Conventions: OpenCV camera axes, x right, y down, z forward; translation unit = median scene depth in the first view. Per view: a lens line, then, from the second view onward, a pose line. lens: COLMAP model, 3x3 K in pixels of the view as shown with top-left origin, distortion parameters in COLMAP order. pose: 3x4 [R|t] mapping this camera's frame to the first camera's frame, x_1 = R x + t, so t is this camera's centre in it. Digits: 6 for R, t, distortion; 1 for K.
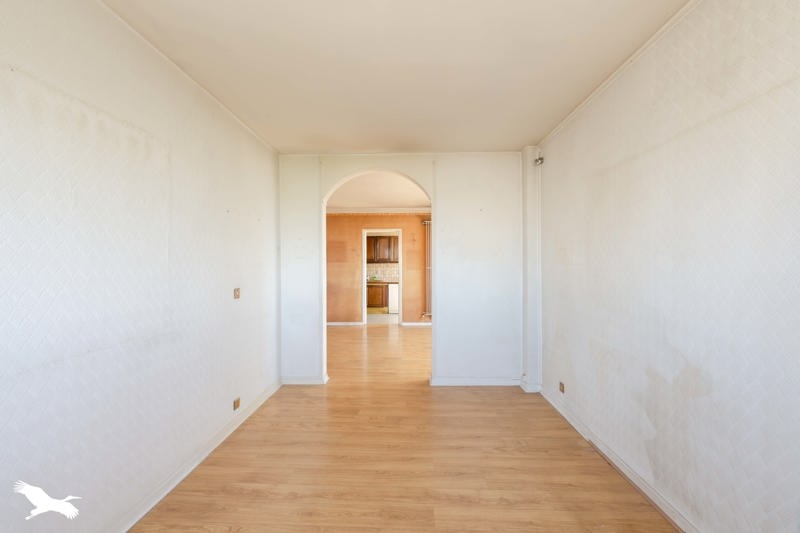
lens RADIAL K [[321.2, 0, 400.0], [0, 321.2, 266.5], [0, 0, 1]] dist [0.001038, 0.000058]
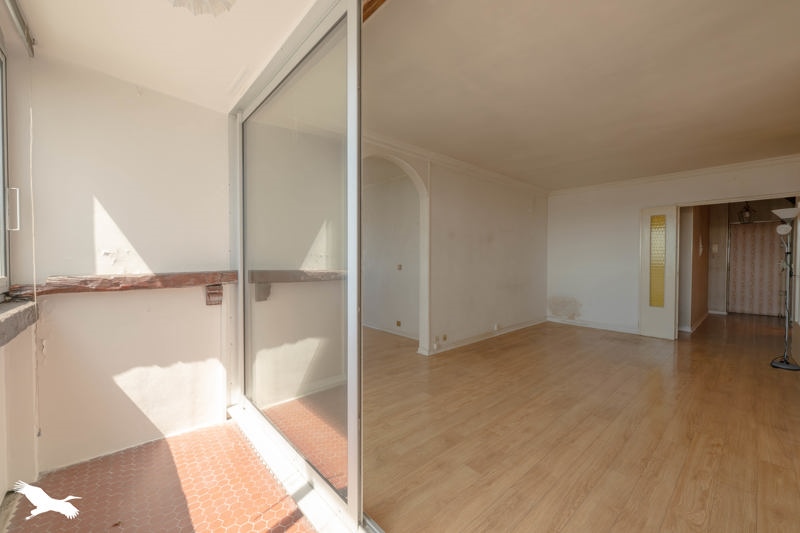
lens RADIAL K [[321.2, 0, 400.0], [0, 321.2, 266.5], [0, 0, 1]] dist [0.001038, 0.000058]
pose [[-0.737533, 0.015860, -0.675125, 0.791582], [-0.001689, 0.999678, 0.025329, 0.028566], [0.675309, 0.019821, -0.737269, 2.385378]]
